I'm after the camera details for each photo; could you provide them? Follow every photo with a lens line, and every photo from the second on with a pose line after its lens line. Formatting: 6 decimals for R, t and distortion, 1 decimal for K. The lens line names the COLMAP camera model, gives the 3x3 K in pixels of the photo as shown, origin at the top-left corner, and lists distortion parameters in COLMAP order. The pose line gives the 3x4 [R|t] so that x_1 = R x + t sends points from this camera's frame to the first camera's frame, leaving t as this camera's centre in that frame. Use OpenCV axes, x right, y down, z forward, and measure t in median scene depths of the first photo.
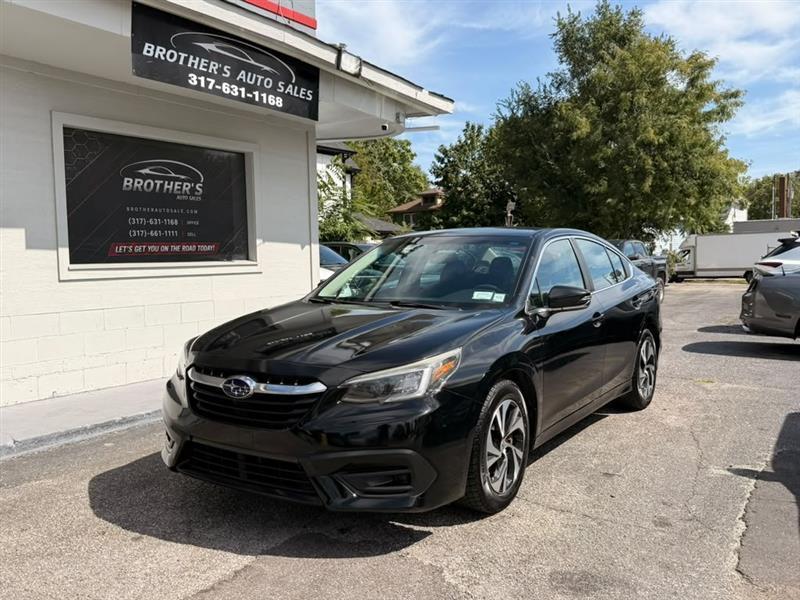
lens RADIAL K [[700.4, 0, 406.6], [0, 700.4, 302.1], [0, 0, 1]] dist [0.135368, -0.269766]
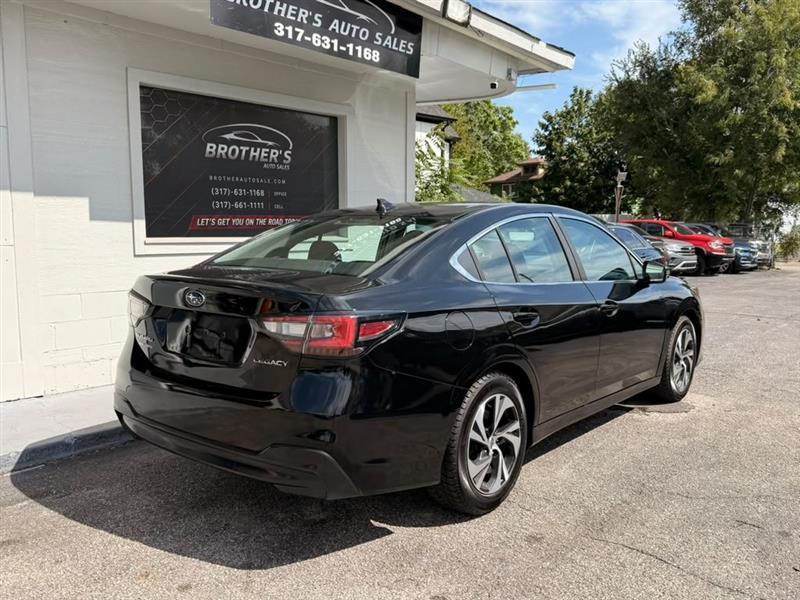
lens RADIAL K [[700.4, 0, 403.2], [0, 700.4, 304.8], [0, 0, 1]] dist [0.135368, -0.269766]
pose [[0.990042, 0.033258, -0.136789, -0.016029], [-0.027053, 0.998530, 0.046971, -0.017305], [0.138150, -0.042803, 0.989486, 0.124237]]
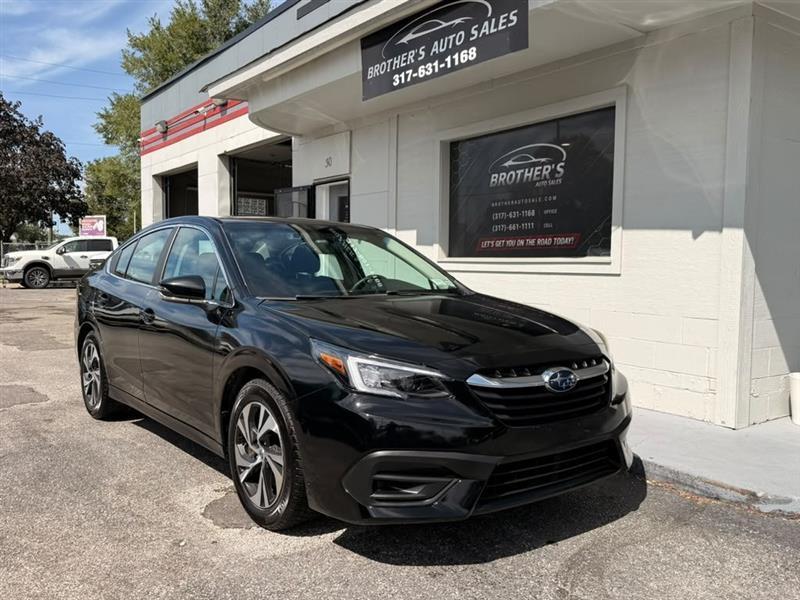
lens RADIAL K [[700.4, 0, 398.9], [0, 700.4, 305.7], [0, 0, 1]] dist [0.135368, -0.269766]
pose [[-0.361941, 0.069776, -0.929586, 0.611781], [-0.068734, 0.992483, 0.101259, -0.080325], [0.929664, 0.100544, -0.354424, 1.252725]]
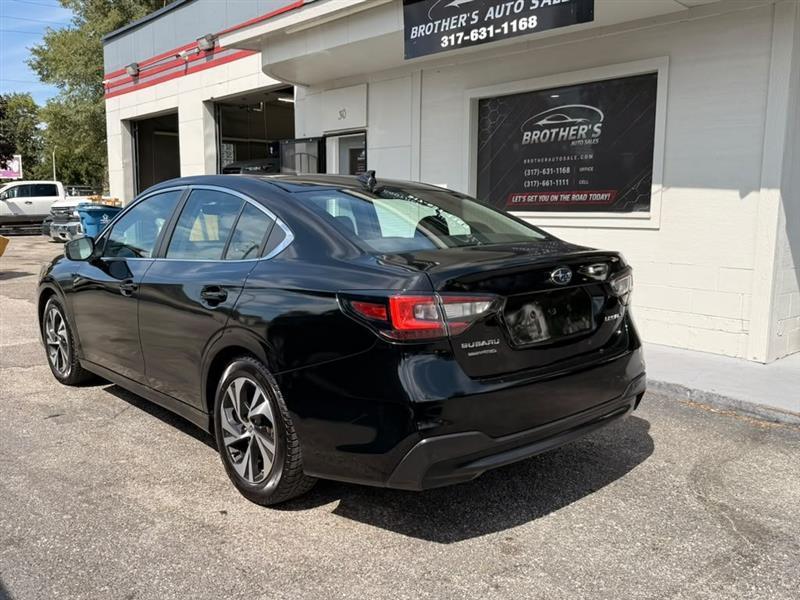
lens RADIAL K [[700.4, 0, 400.5], [0, 700.4, 309.8], [0, 0, 1]] dist [0.135368, -0.269766]
pose [[-0.268038, 0.157947, -0.950373, 0.727987], [-0.067347, 0.980984, 0.182029, -0.092511], [0.961051, 0.112796, -0.252304, 1.119672]]
